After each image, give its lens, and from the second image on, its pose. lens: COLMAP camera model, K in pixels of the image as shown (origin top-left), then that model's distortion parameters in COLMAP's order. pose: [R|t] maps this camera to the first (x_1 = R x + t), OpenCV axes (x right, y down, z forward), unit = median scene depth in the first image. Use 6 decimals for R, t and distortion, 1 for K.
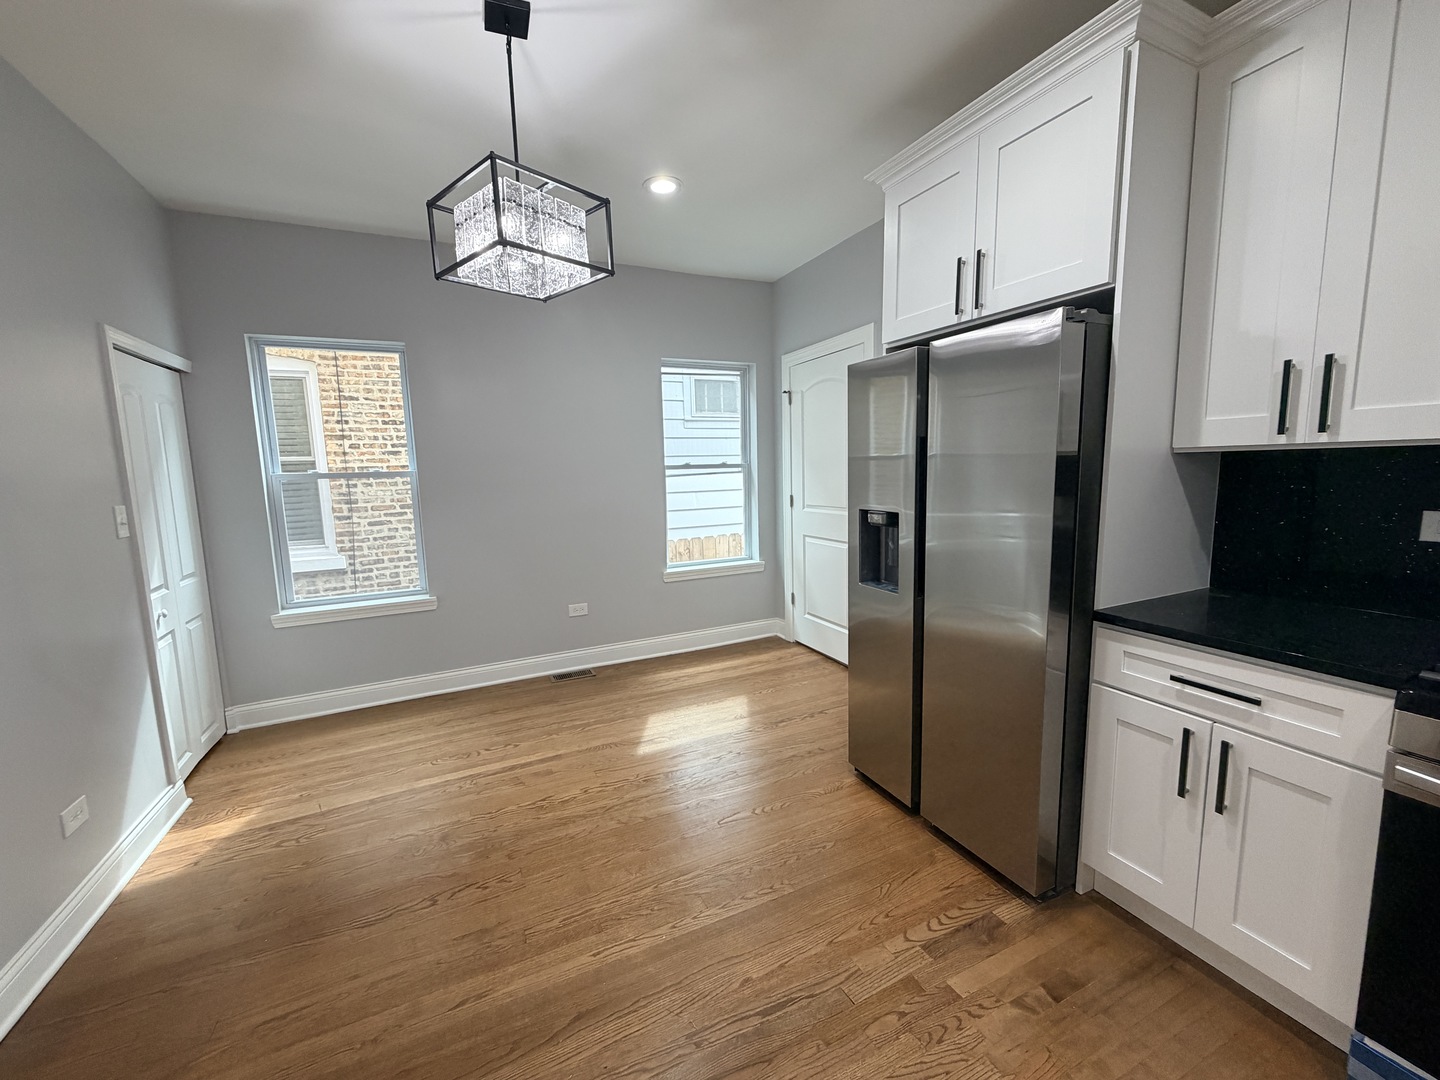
lens RADIAL K [[573.7, 0, 718.0], [0, 573.7, 537.0], [0, 0, 1]] dist [-0.000743, 0.000452]
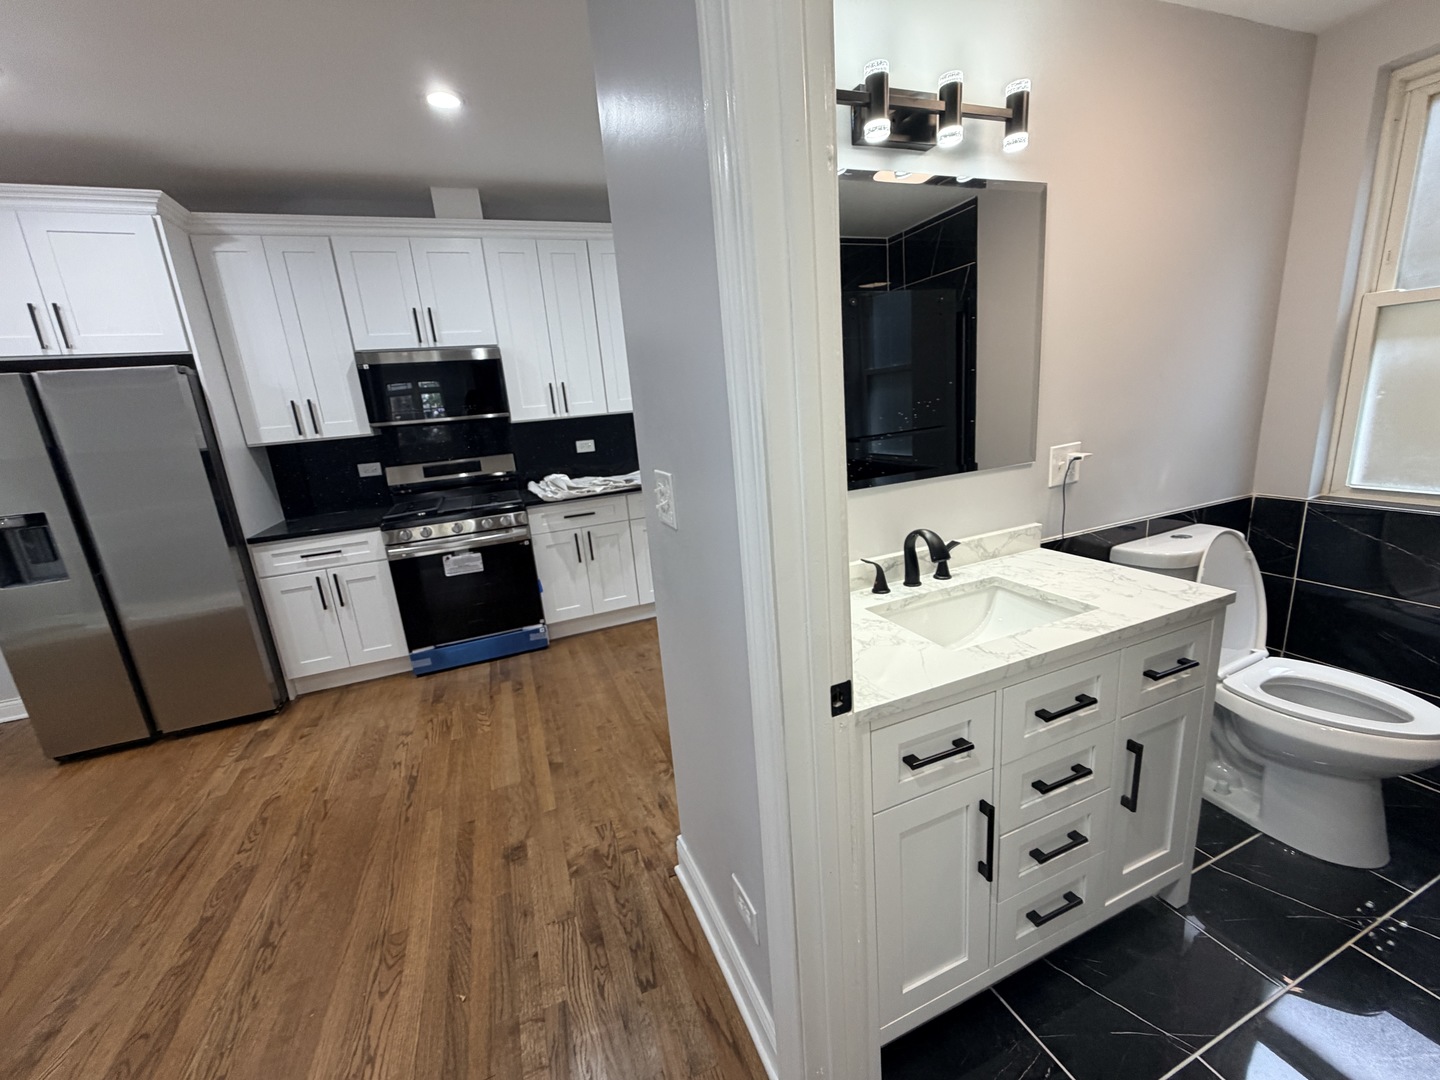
lens RADIAL K [[573.7, 0, 717.7], [0, 573.7, 542.4], [0, 0, 1]] dist [-0.000743, 0.000452]
pose [[0.058411, -0.220317, 0.973678, -1.015559], [0.206966, 0.956825, 0.204087, 0.081998], [-0.976603, 0.189597, 0.101487, -0.609219]]
